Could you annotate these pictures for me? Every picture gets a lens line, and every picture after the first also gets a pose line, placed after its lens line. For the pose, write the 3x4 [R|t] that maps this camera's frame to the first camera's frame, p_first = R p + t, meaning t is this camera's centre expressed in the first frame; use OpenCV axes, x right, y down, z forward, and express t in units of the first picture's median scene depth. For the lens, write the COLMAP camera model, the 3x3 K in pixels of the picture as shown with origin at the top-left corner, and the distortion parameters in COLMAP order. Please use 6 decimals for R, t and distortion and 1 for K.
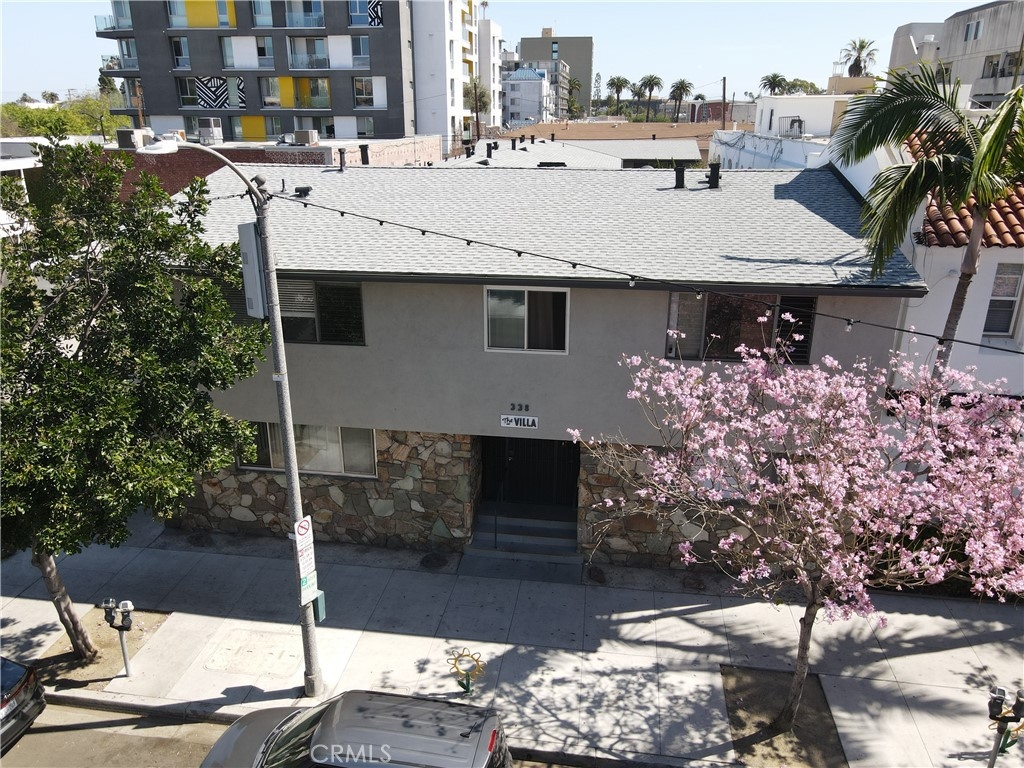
lens RADIAL K [[756.2, 0, 506.5], [0, 756.2, 378.8], [0, 0, 1]] dist [0.012127, 0.001554]
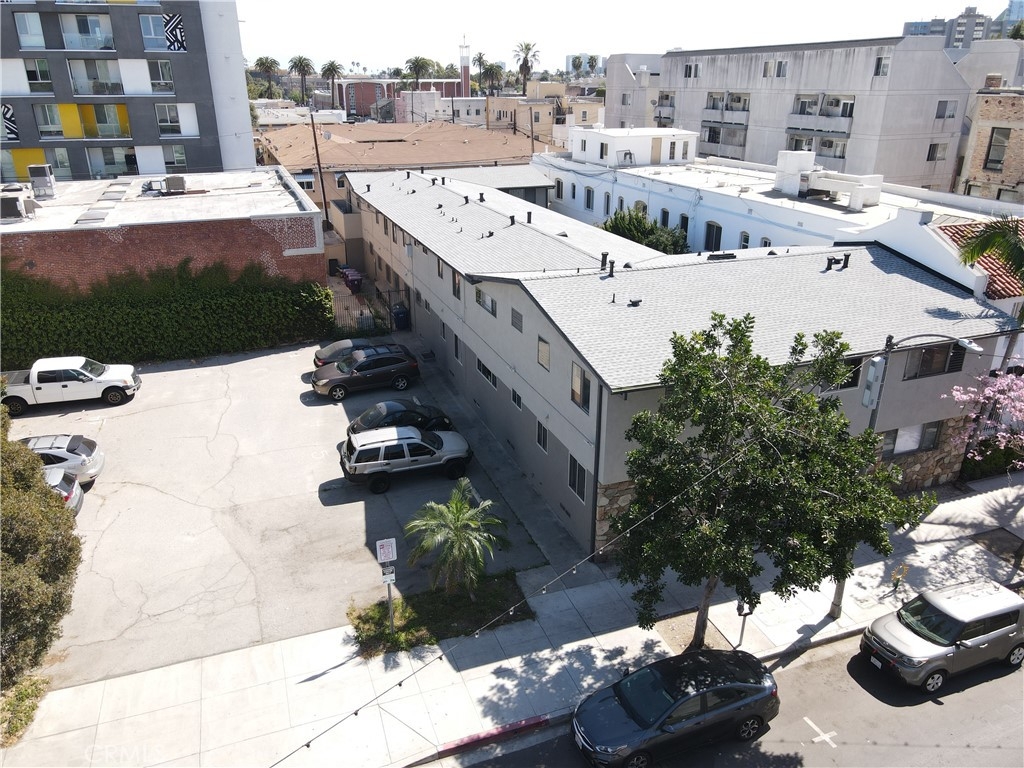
lens RADIAL K [[756.2, 0, 508.0], [0, 756.2, 385.5], [0, 0, 1]] dist [0.012127, 0.001554]
pose [[0.878725, -0.181281, 0.441564, -1.278469], [0.159468, 0.983416, 0.086387, -0.294502], [-0.449902, -0.005495, 0.893061, -0.147734]]
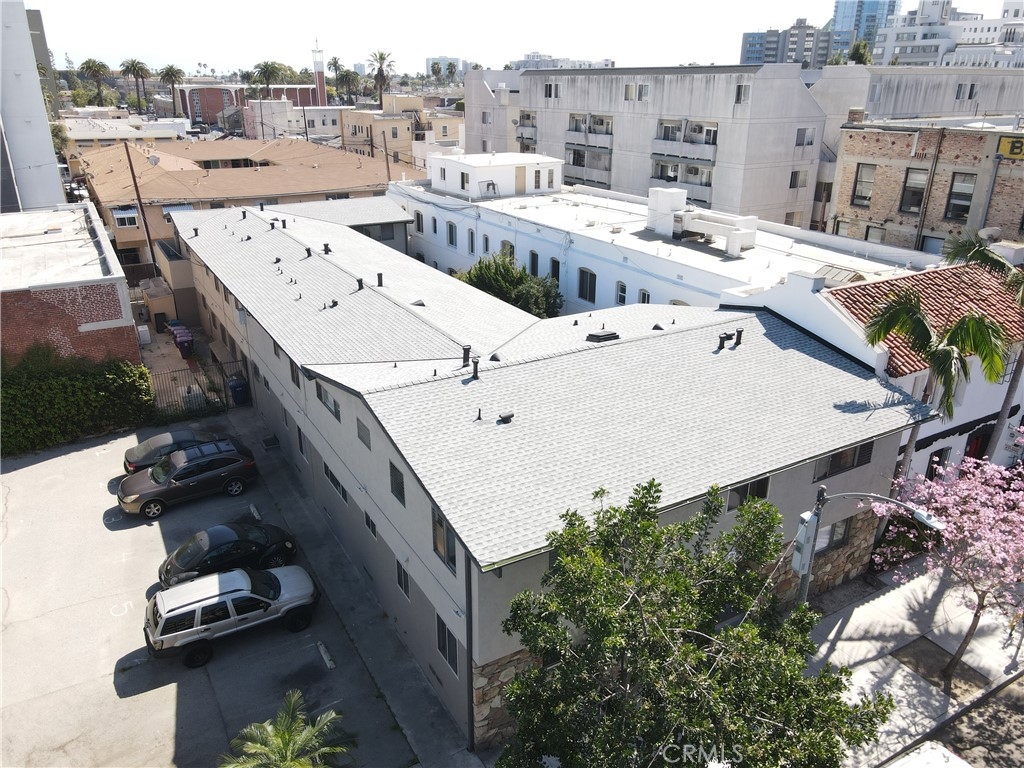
lens RADIAL K [[756.2, 0, 510.2], [0, 756.2, 387.8], [0, 0, 1]] dist [0.012127, 0.001554]
pose [[0.784329, -0.231900, 0.575369, -1.036606], [0.202505, 0.972402, 0.115872, -0.483396], [-0.586361, 0.025634, 0.809644, 0.101204]]
